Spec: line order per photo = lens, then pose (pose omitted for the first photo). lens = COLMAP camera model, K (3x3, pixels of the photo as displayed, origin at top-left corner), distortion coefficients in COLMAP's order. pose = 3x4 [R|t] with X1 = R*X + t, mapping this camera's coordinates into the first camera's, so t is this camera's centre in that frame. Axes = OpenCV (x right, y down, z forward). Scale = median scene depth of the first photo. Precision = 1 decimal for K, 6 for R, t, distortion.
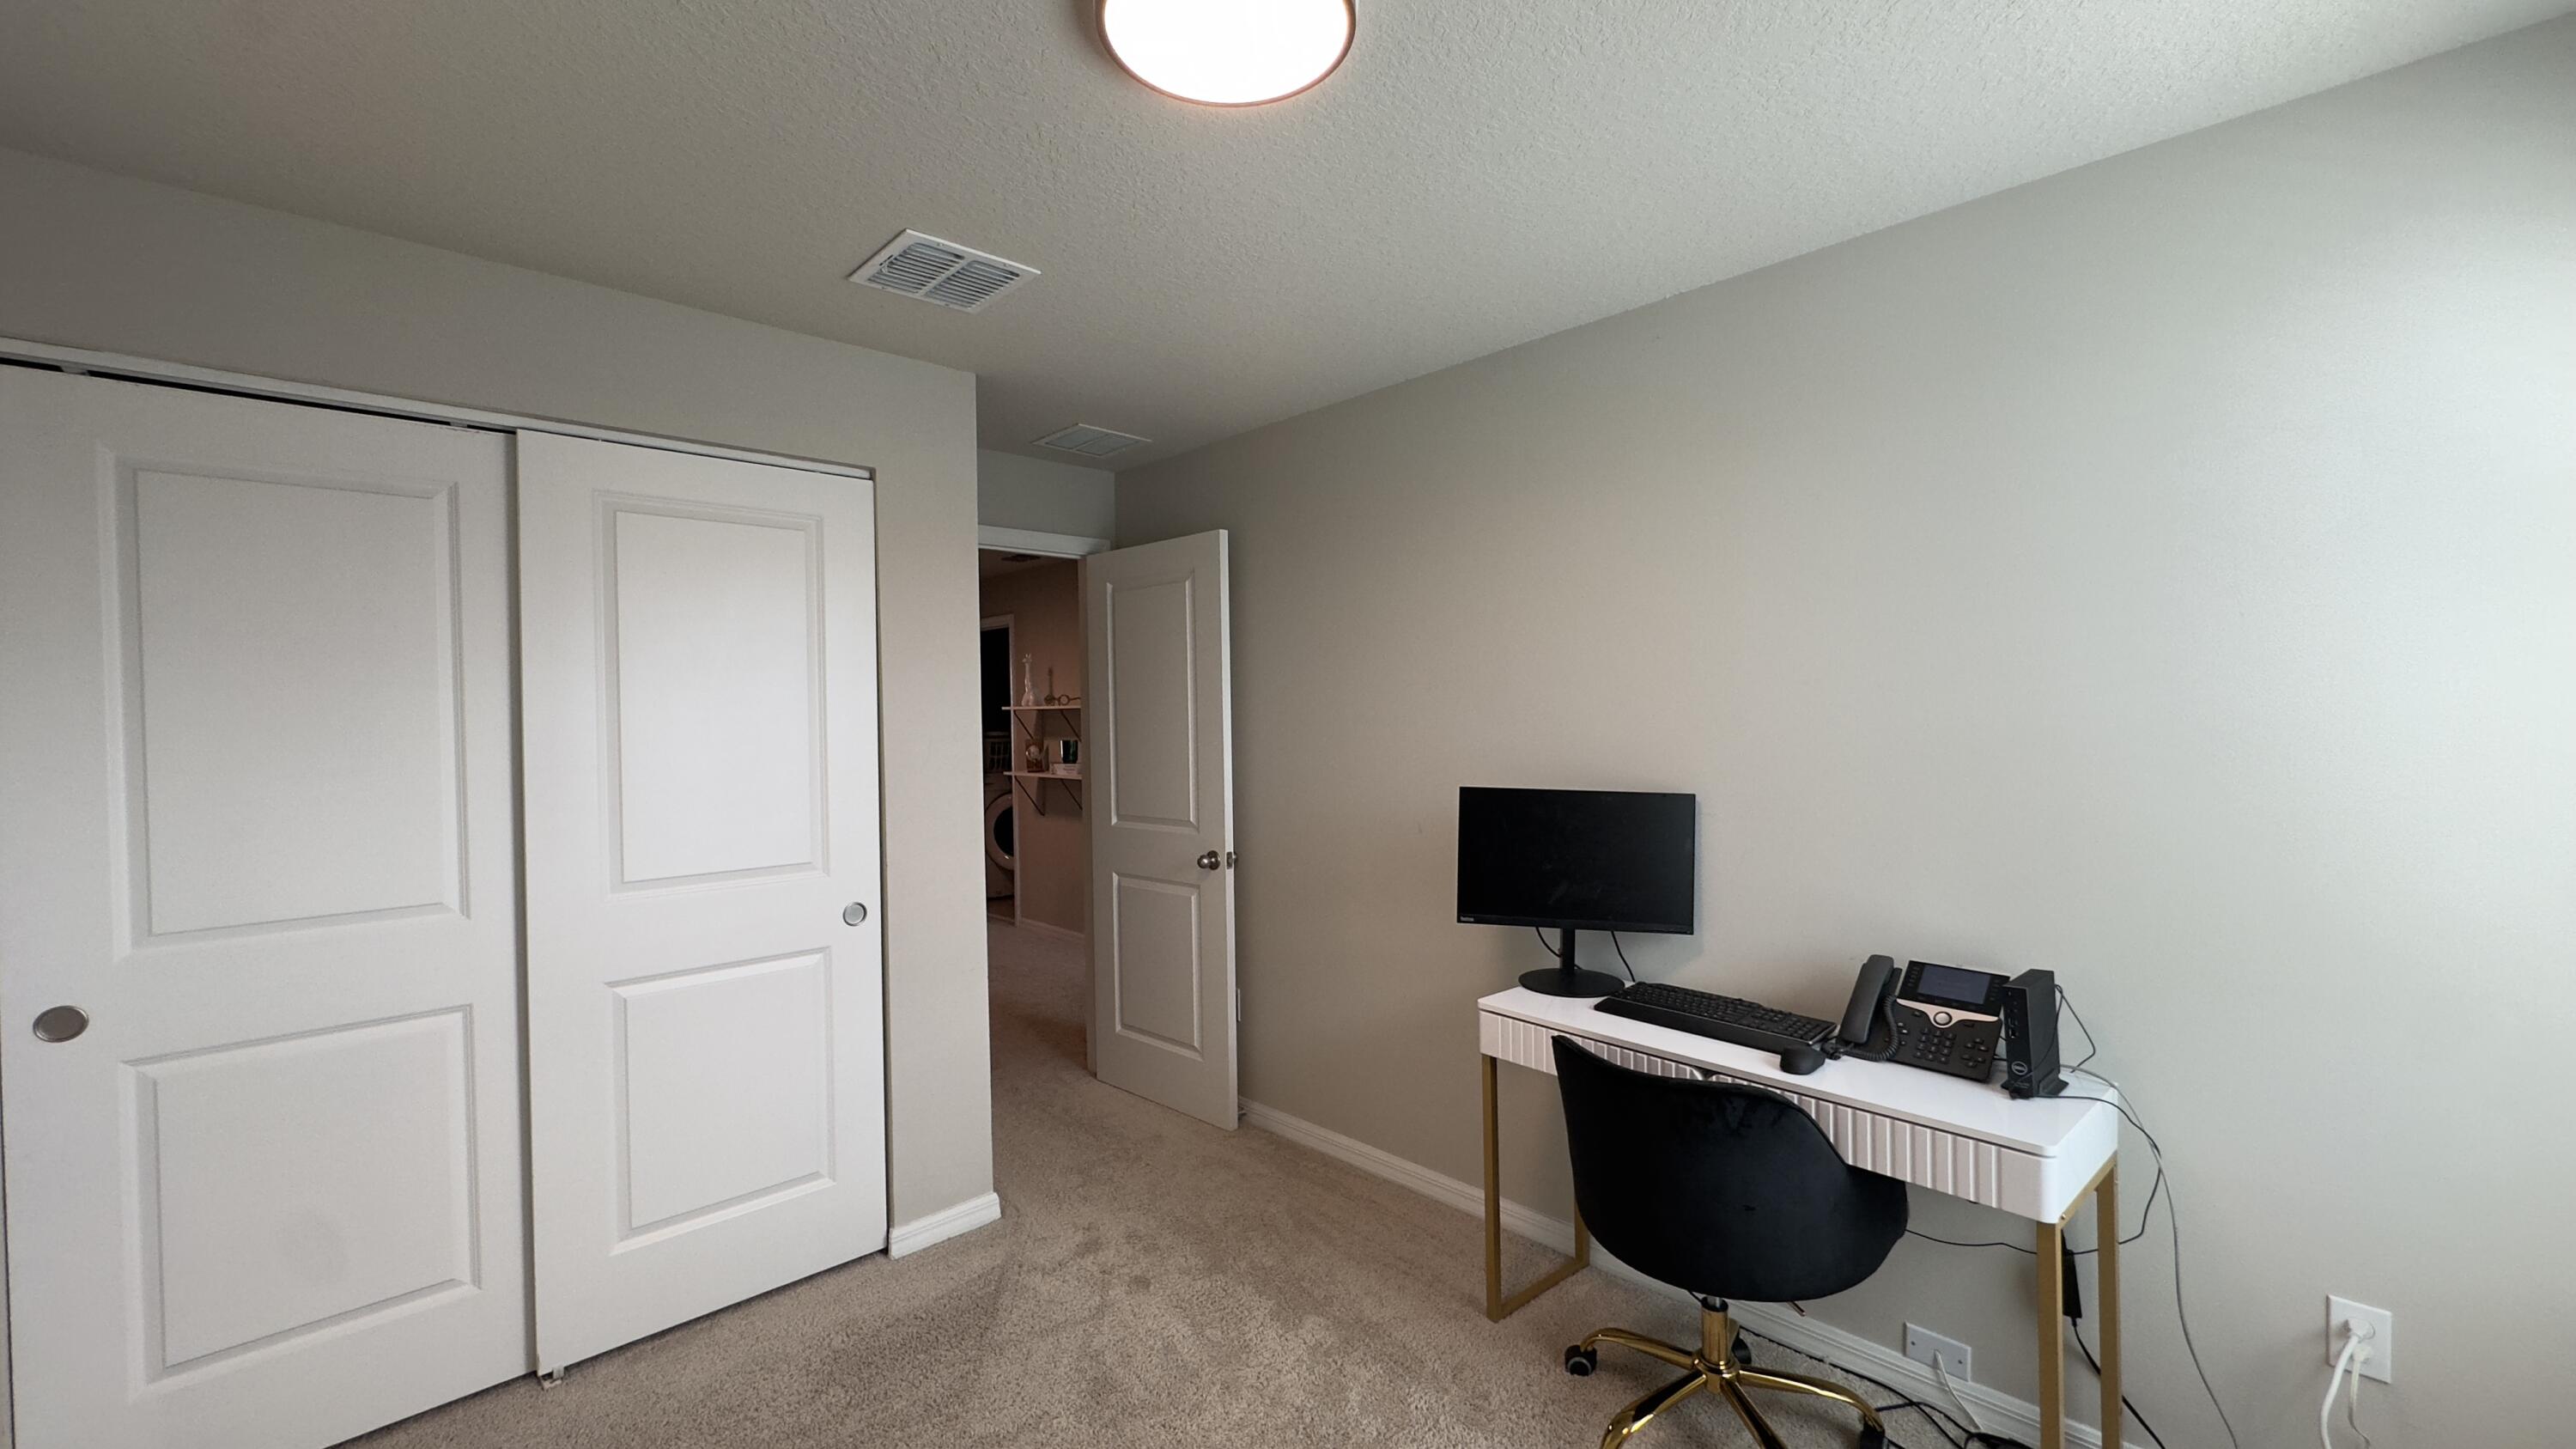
lens RADIAL K [[1027.8, 0, 1294.2], [0, 1027.8, 707.6], [0, 0, 1]] dist [-0.004054, 0.000463]
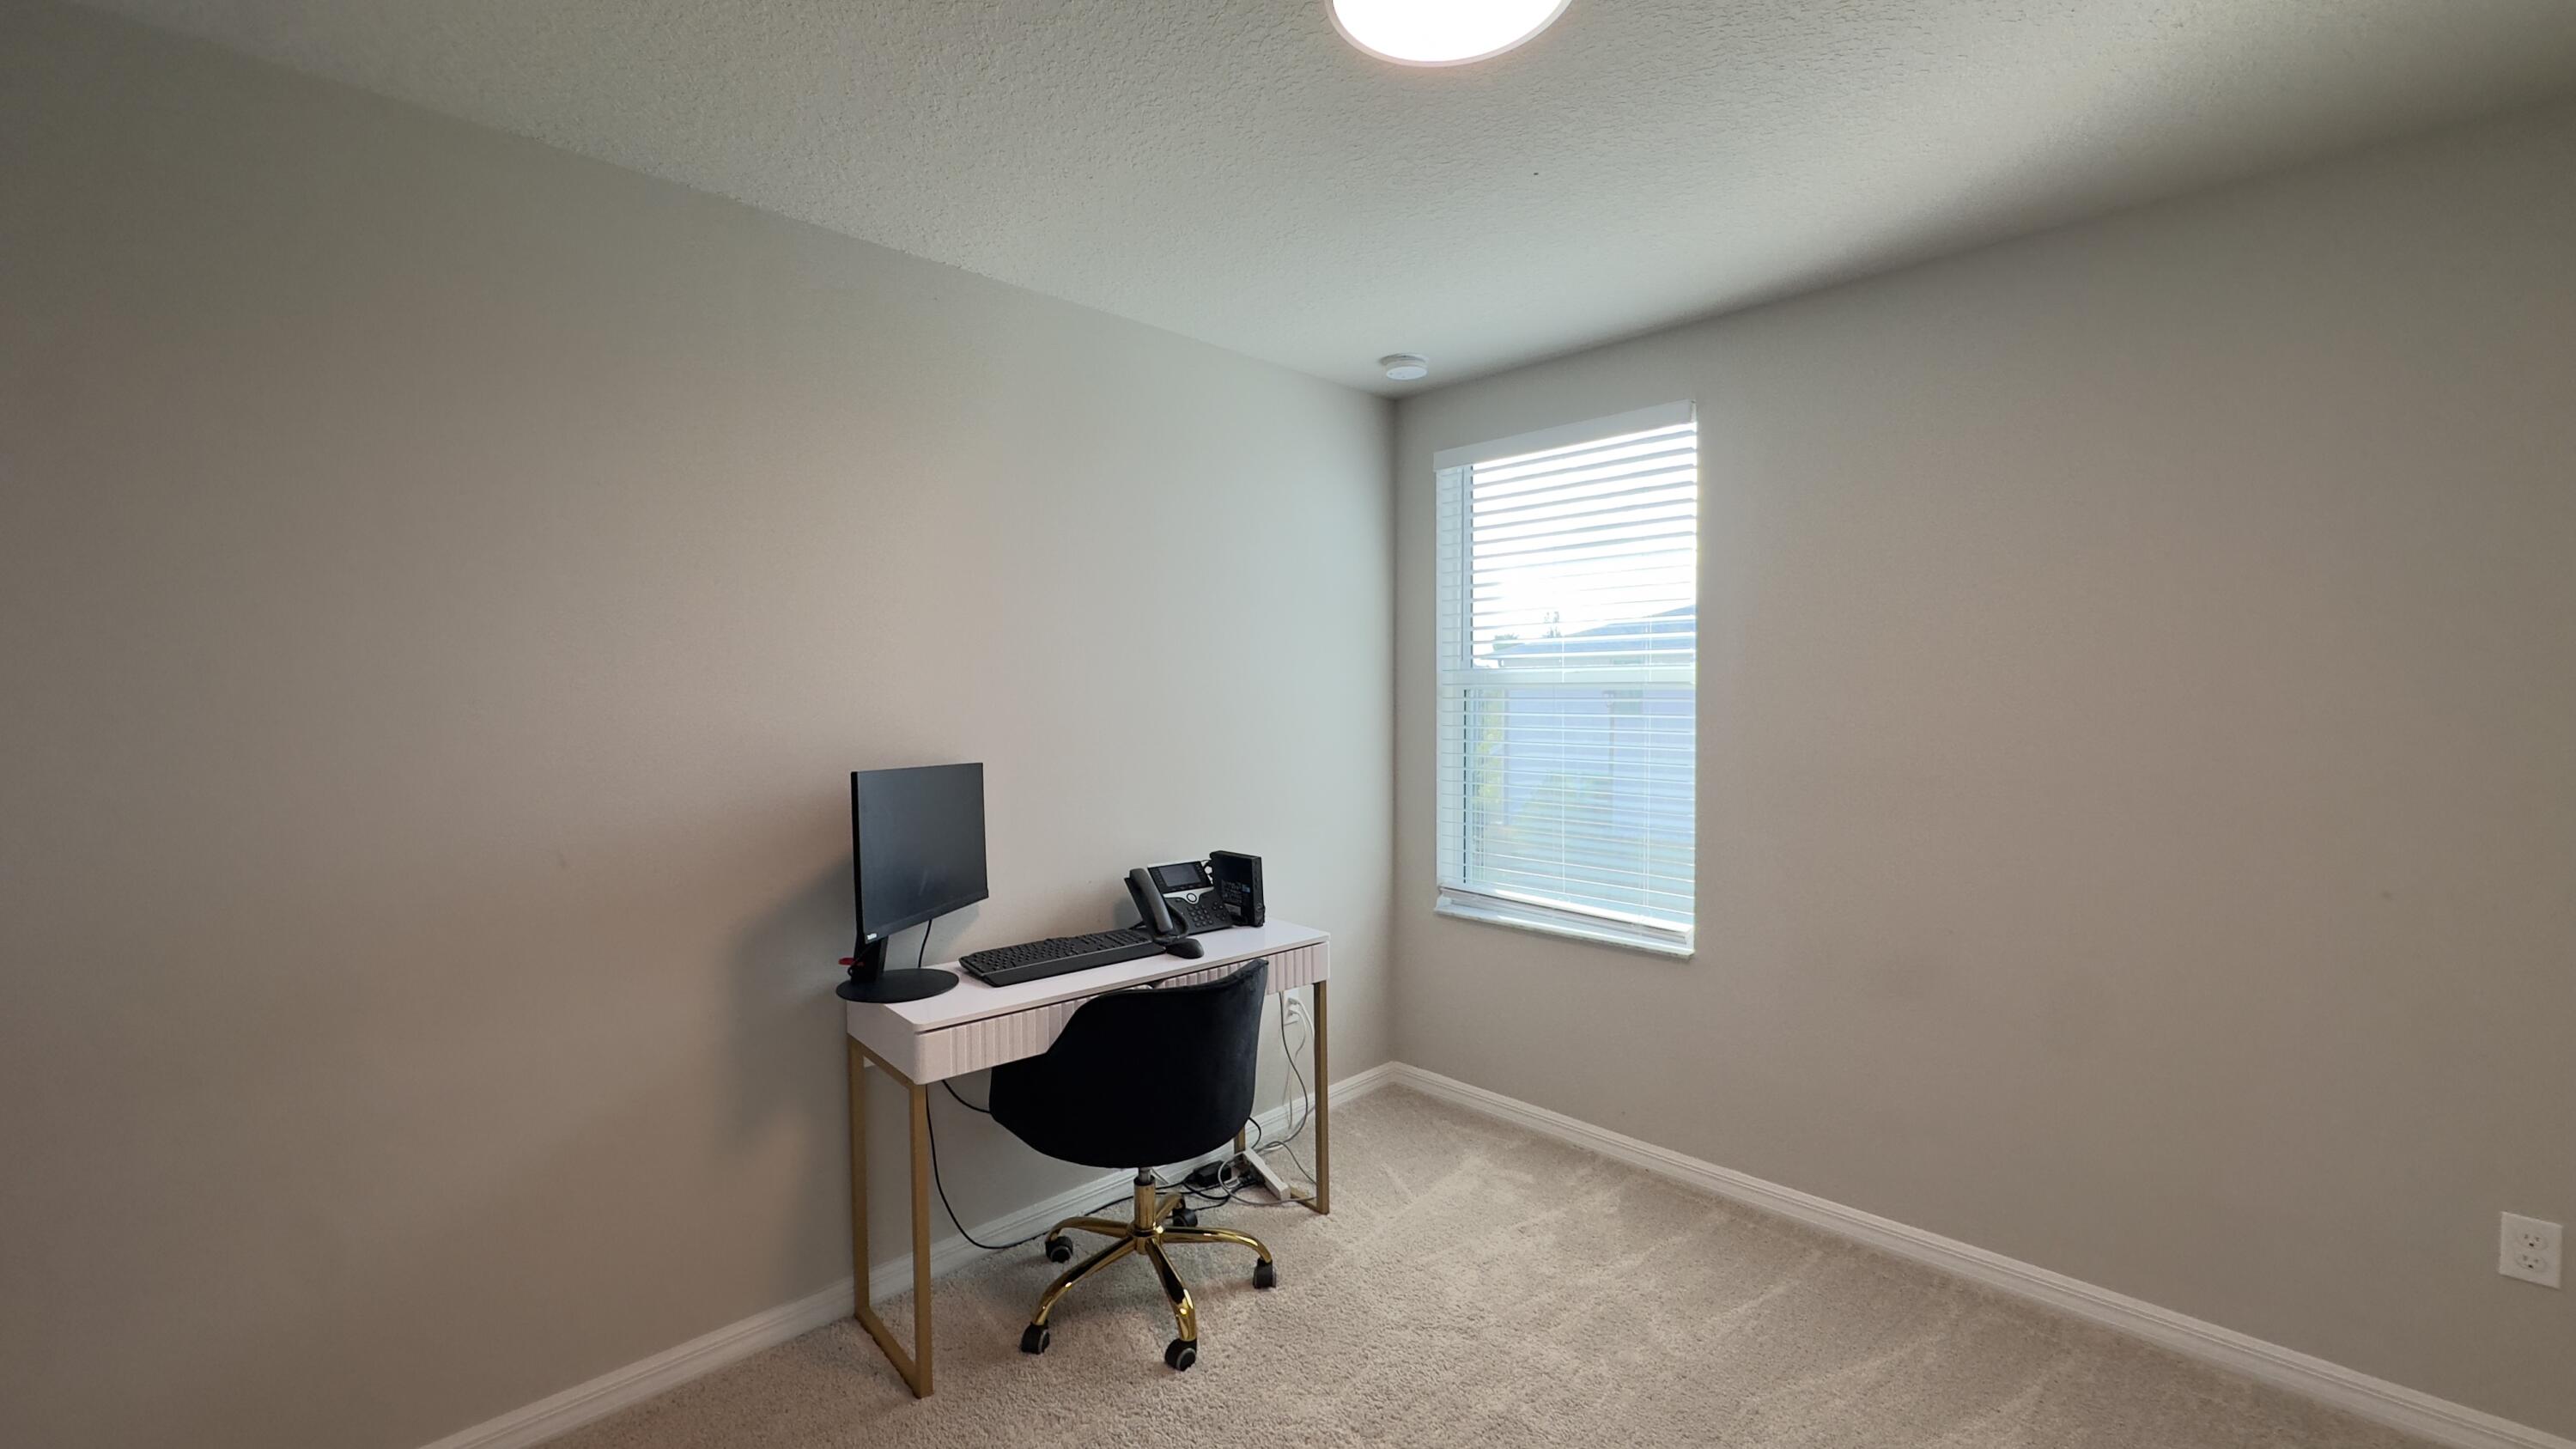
lens RADIAL K [[1027.8, 0, 1297.8], [0, 1027.8, 733.6], [0, 0, 1]] dist [-0.004054, 0.000463]
pose [[0.009533, -0.021021, 0.999734, -0.647560], [0.011024, 0.999720, 0.020915, 0.038970], [-0.999894, 0.010822, 0.009762, 0.691843]]
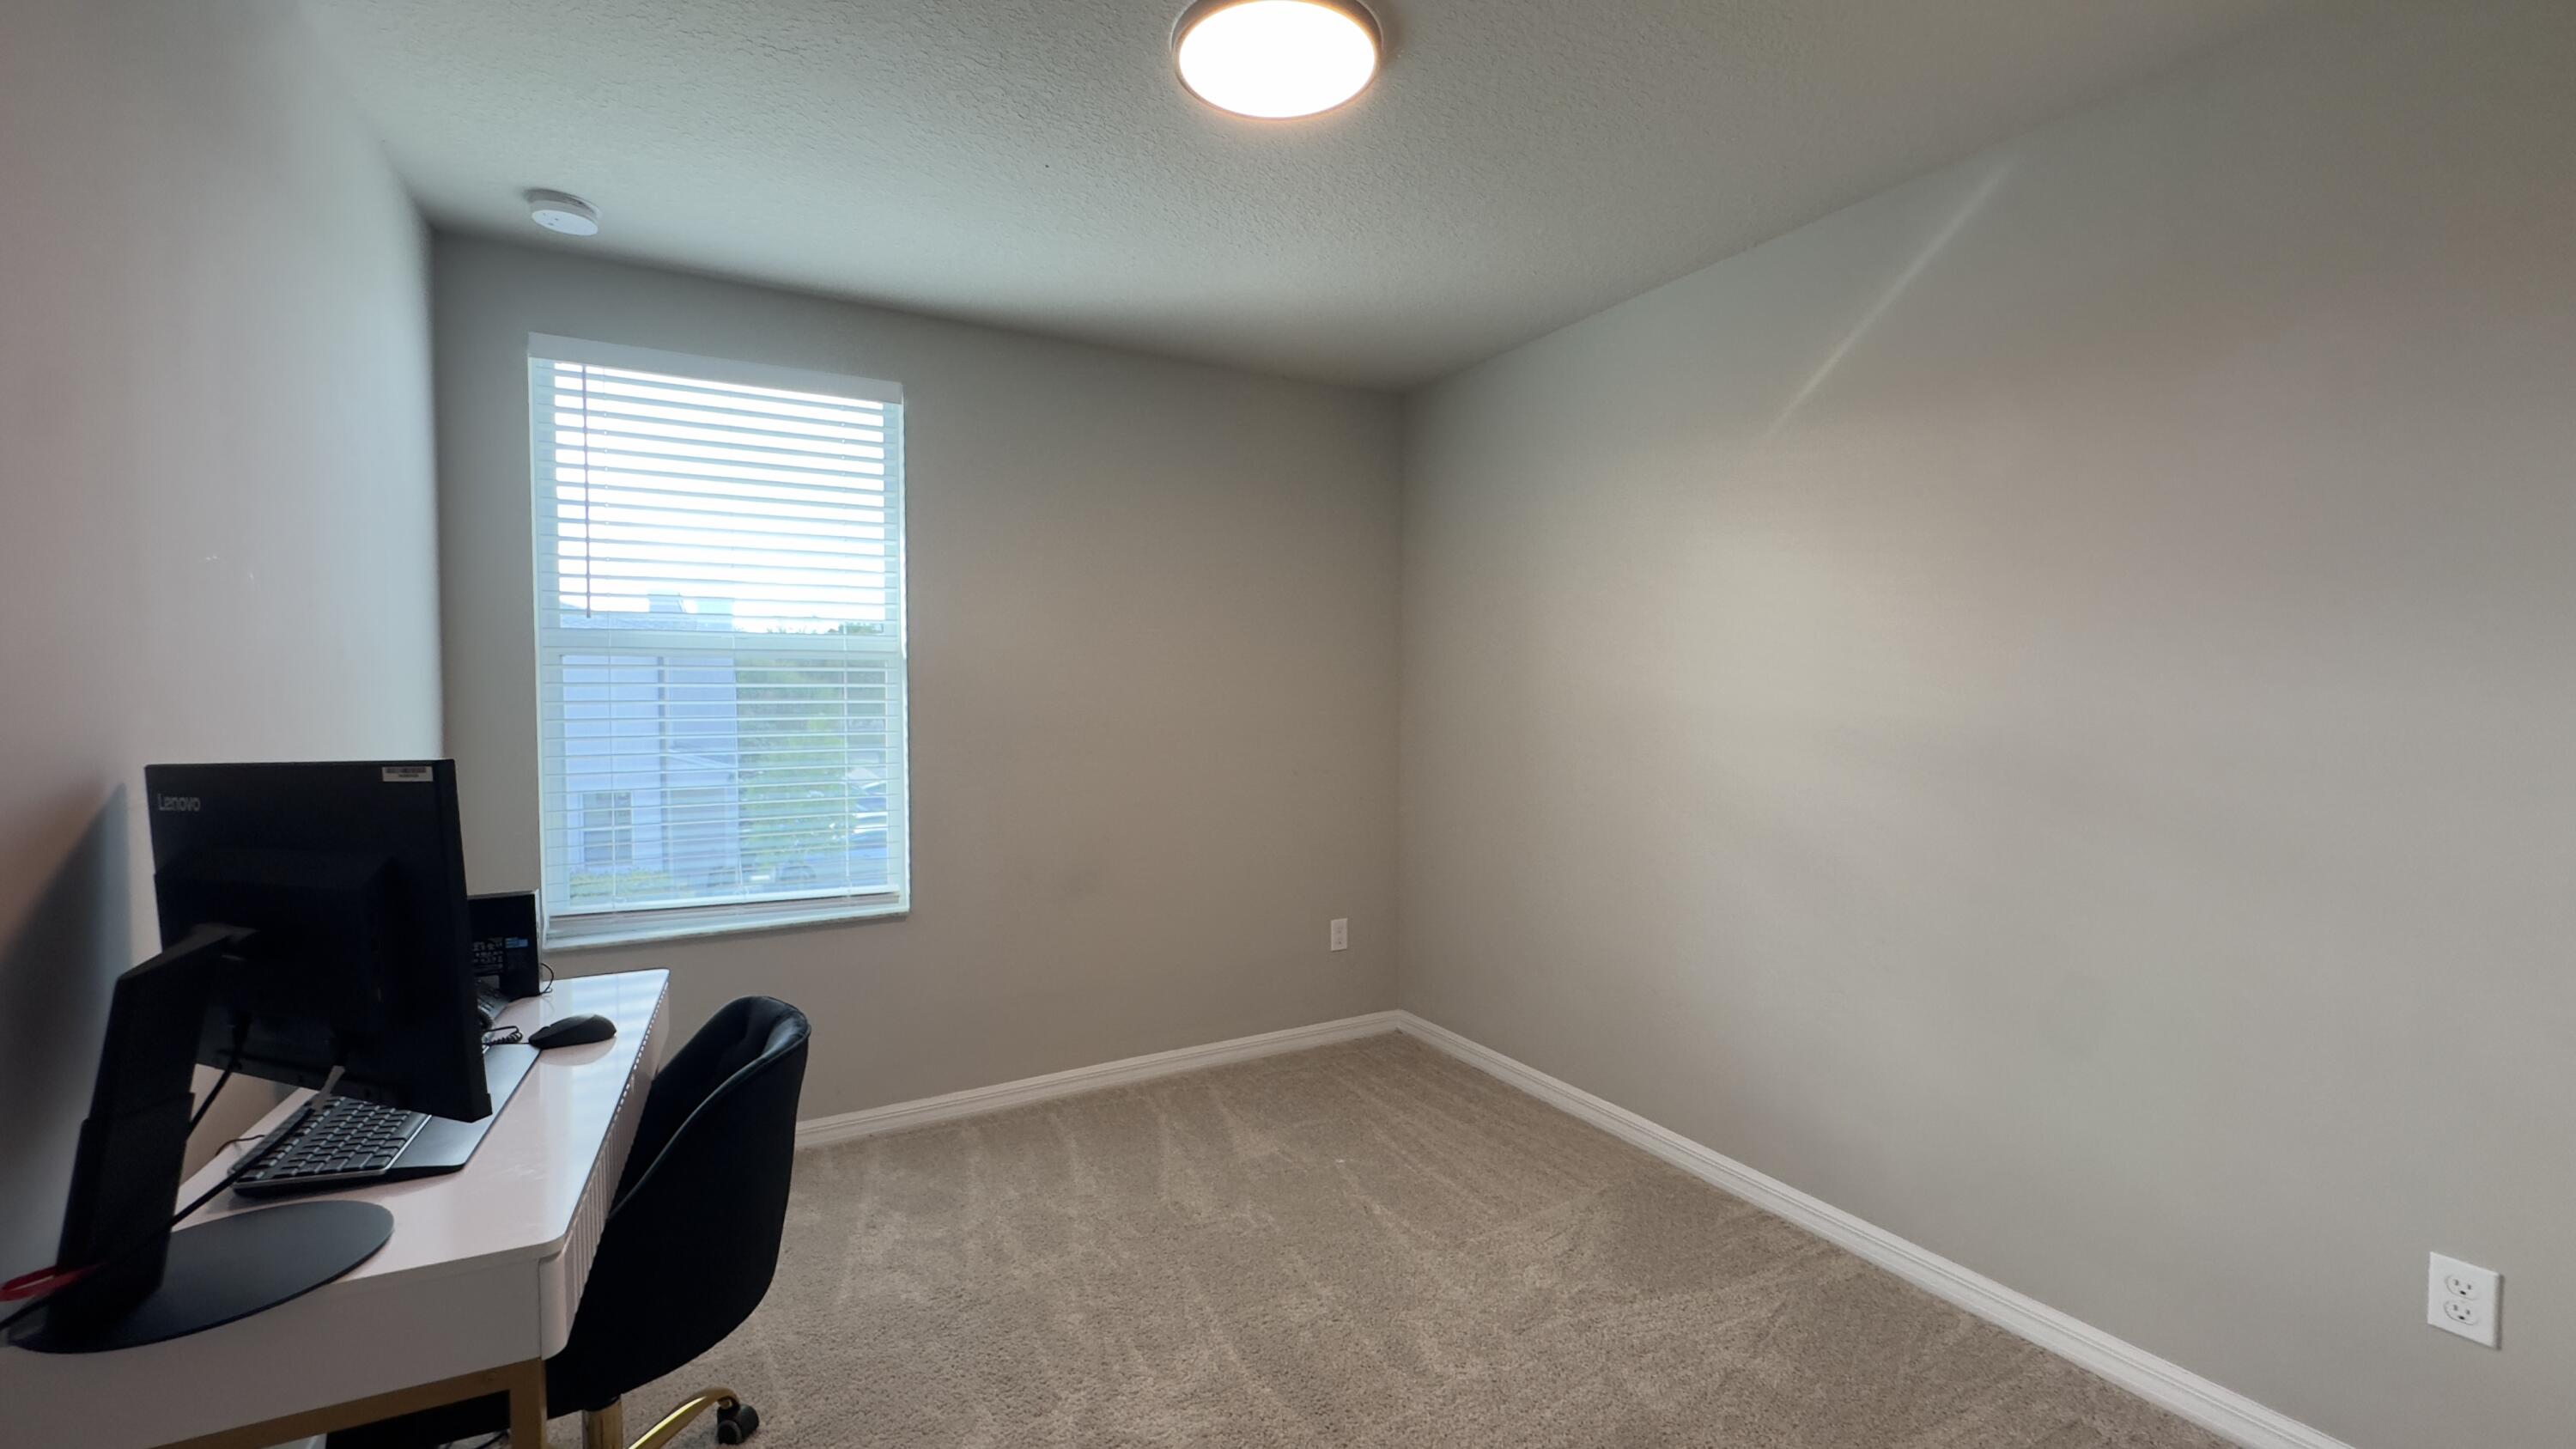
lens RADIAL K [[1027.8, 0, 1307.1], [0, 1027.8, 728.5], [0, 0, 1]] dist [-0.004054, 0.000463]
pose [[-0.964638, 0.007350, 0.263475, -0.262335], [0.019336, 0.998891, 0.042928, 0.057672], [-0.262867, 0.046505, -0.963711, 1.325242]]
